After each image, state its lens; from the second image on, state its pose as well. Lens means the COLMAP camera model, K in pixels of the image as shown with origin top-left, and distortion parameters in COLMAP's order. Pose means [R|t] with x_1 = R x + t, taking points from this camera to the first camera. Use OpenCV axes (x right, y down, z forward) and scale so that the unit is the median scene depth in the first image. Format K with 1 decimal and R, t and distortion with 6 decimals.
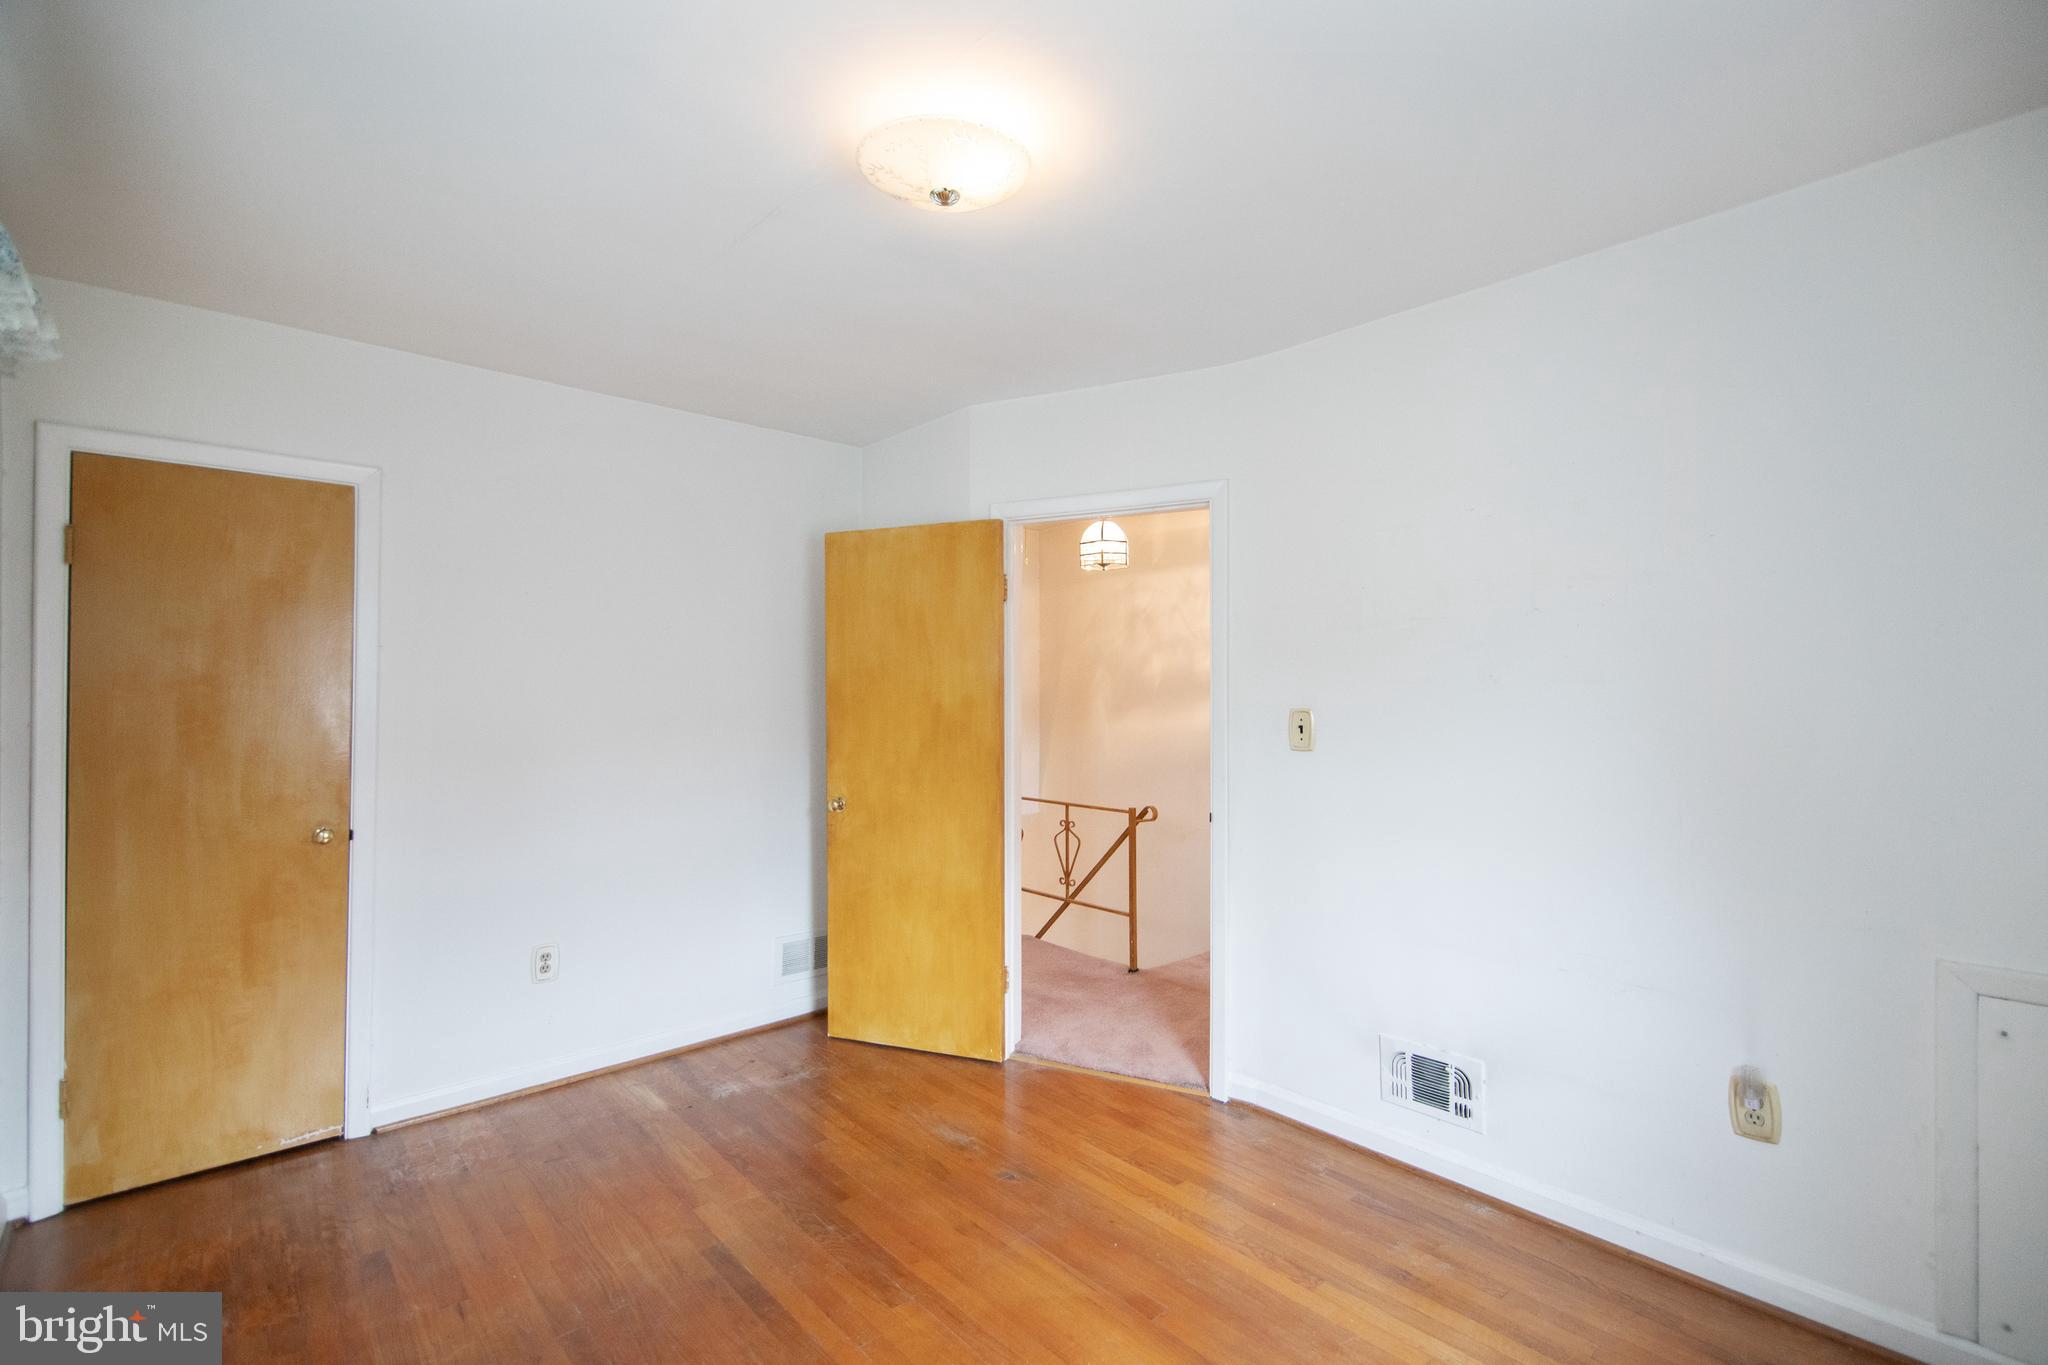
lens RADIAL K [[927.1, 0, 1032.2], [0, 927.1, 676.8], [0, 0, 1]] dist [-0.007619, -0.001752]
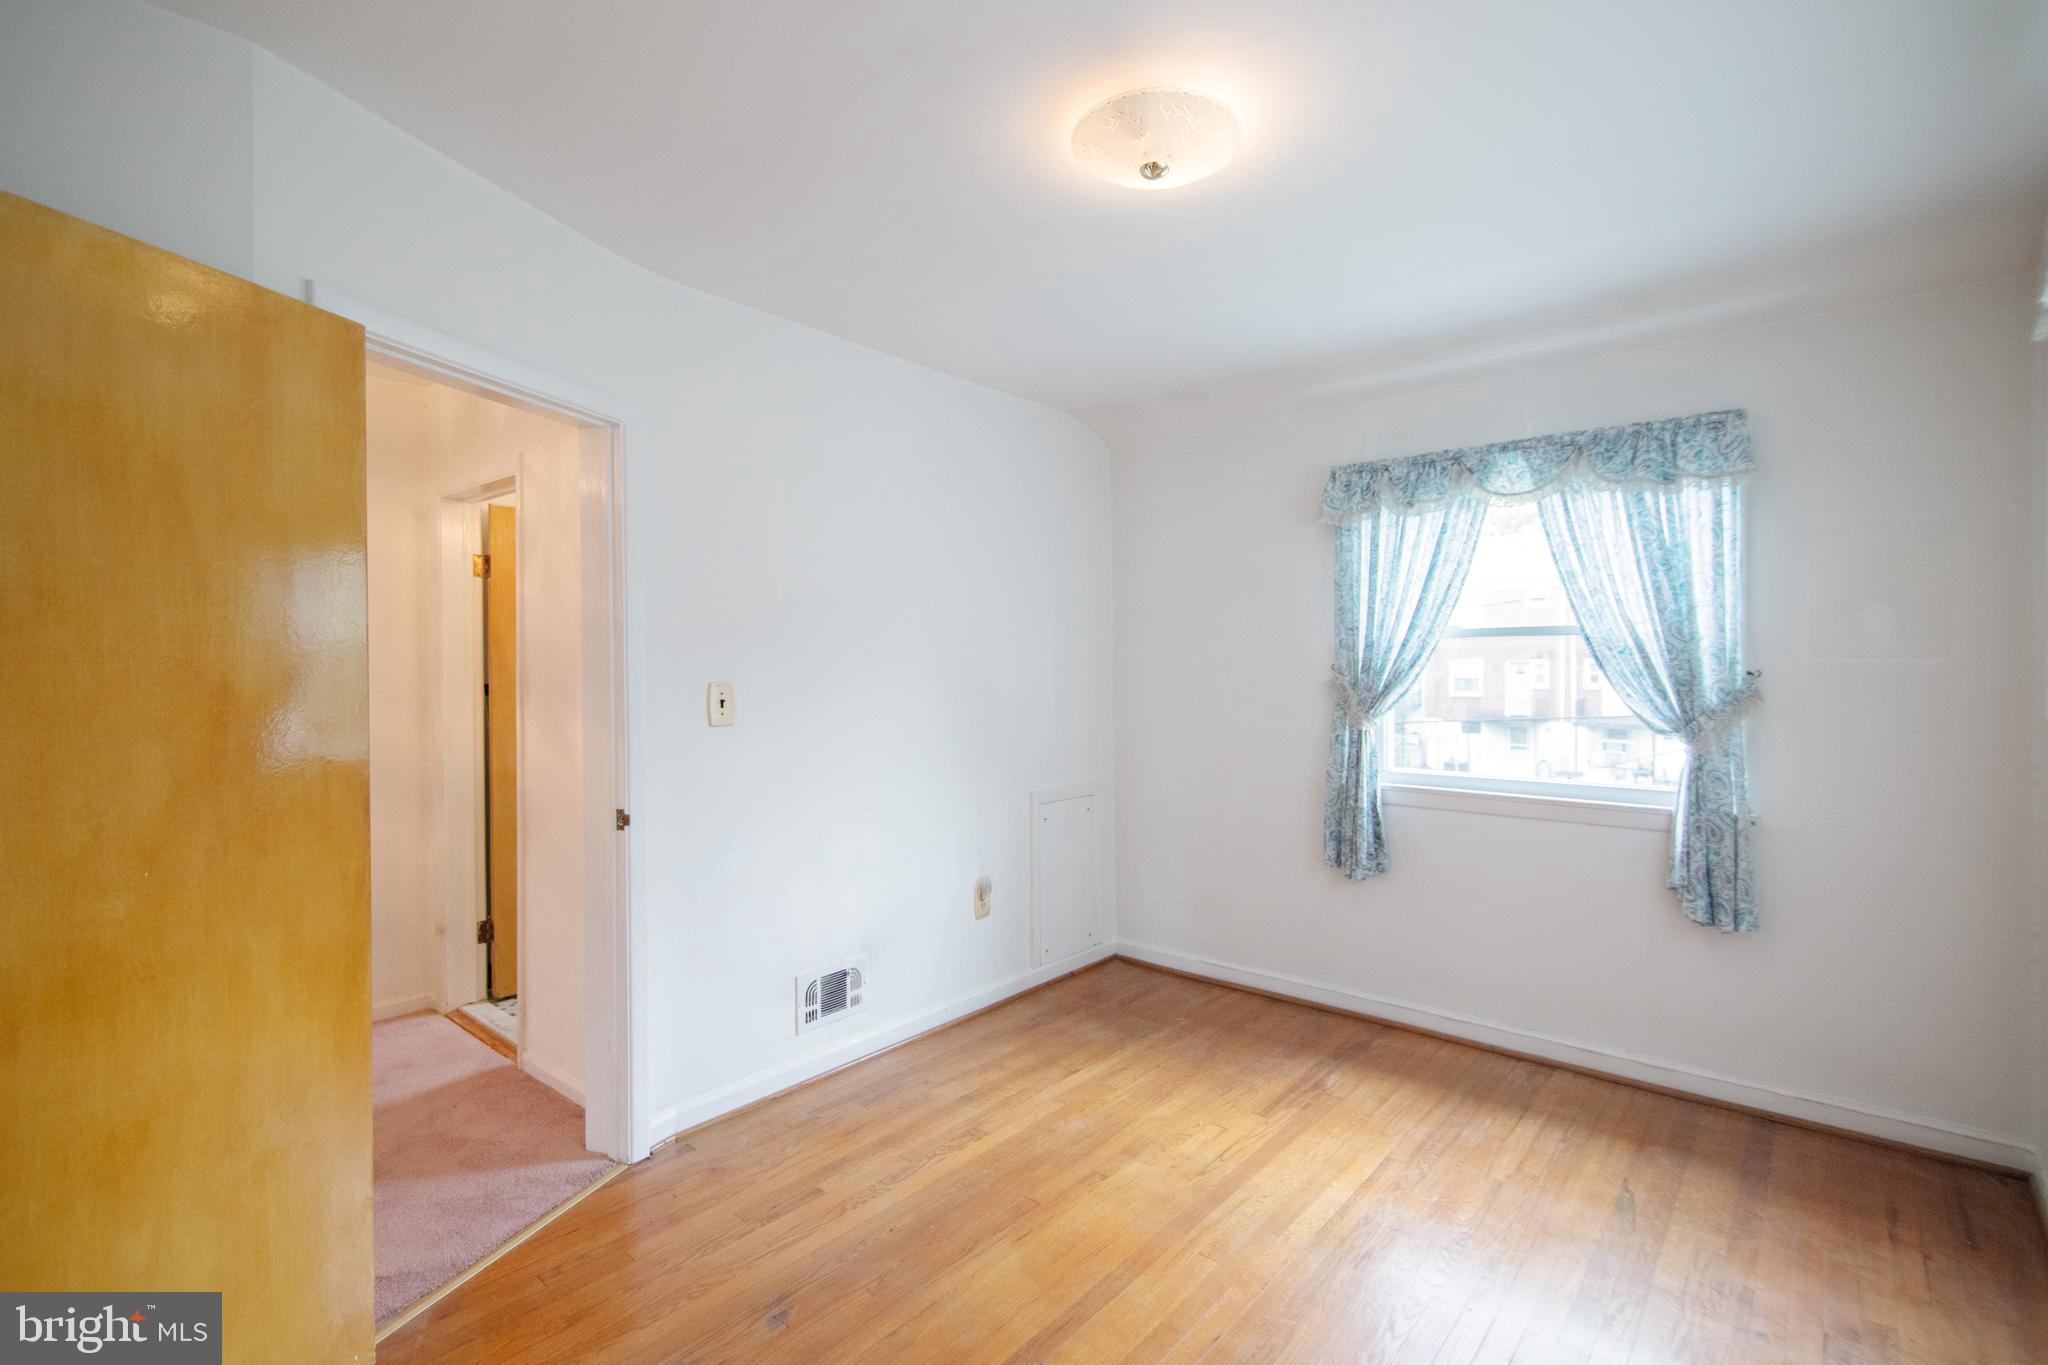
lens RADIAL K [[927.1, 0, 1031.2], [0, 927.1, 682.3], [0, 0, 1]] dist [-0.007619, -0.001752]
pose [[-0.135769, -0.004569, 0.990730, -0.805248], [0.000803, 0.999989, 0.004722, 0.035414], [-0.990740, 0.001437, -0.135764, 0.938506]]
